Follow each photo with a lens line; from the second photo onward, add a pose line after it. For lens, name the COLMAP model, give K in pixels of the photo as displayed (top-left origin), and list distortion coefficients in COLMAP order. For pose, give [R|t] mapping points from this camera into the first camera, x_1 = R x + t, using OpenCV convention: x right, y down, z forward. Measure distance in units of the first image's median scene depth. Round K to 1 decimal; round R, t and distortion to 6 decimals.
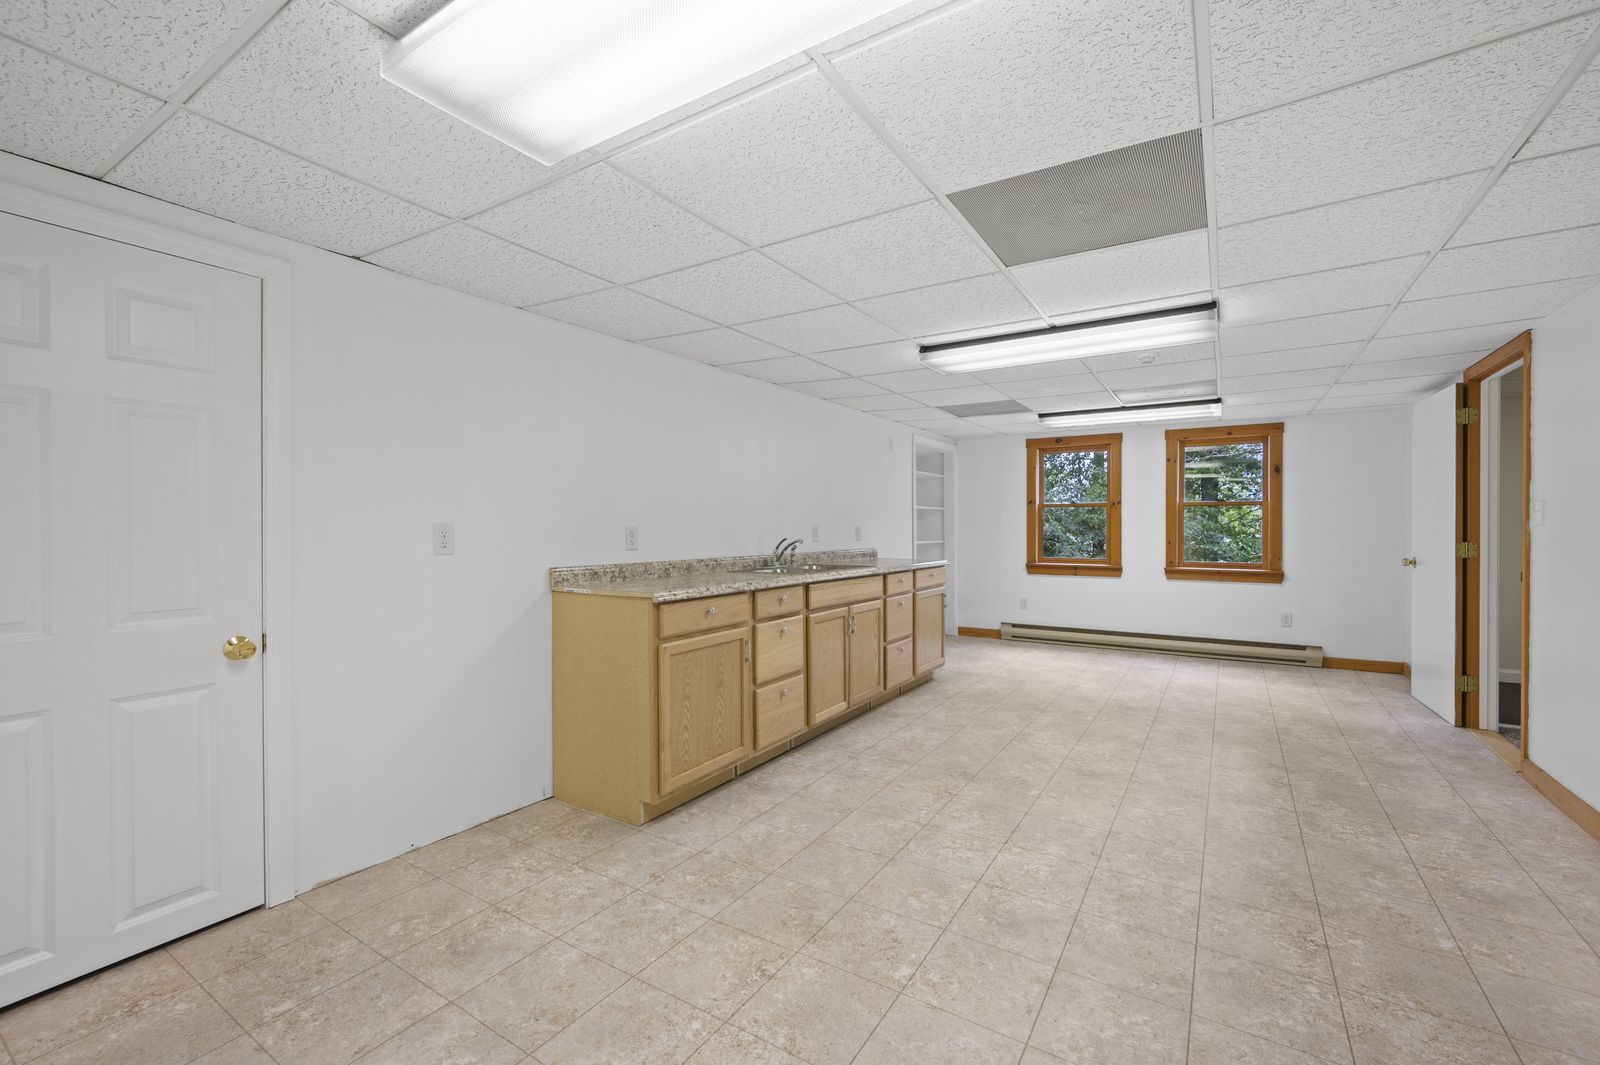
lens RADIAL K [[678.0, 0, 798.9], [0, 678.0, 529.5], [0, 0, 1]] dist [0.002006, -0.000361]
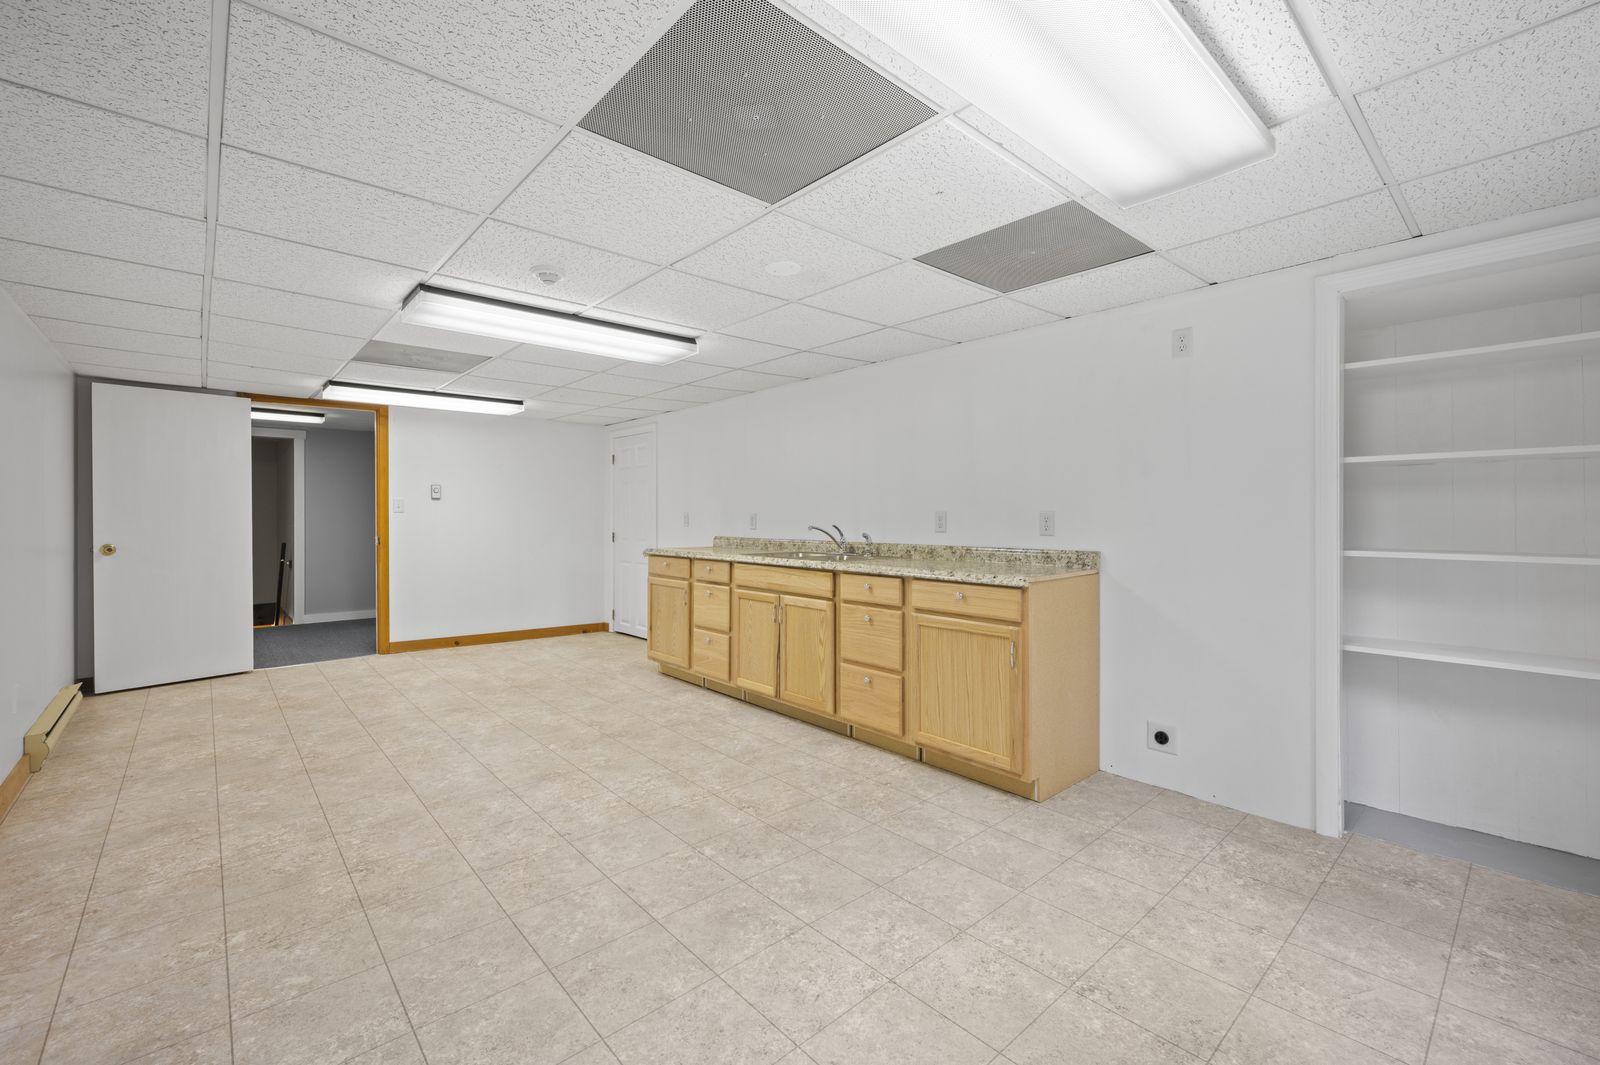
lens RADIAL K [[678.0, 0, 806.6], [0, 678.0, 529.6], [0, 0, 1]] dist [0.002006, -0.000361]
pose [[-0.273196, 0.025292, -0.961626, 1.170796], [0.002767, 0.999671, 0.025507, -0.005362], [0.961954, 0.004307, -0.273177, 1.527957]]
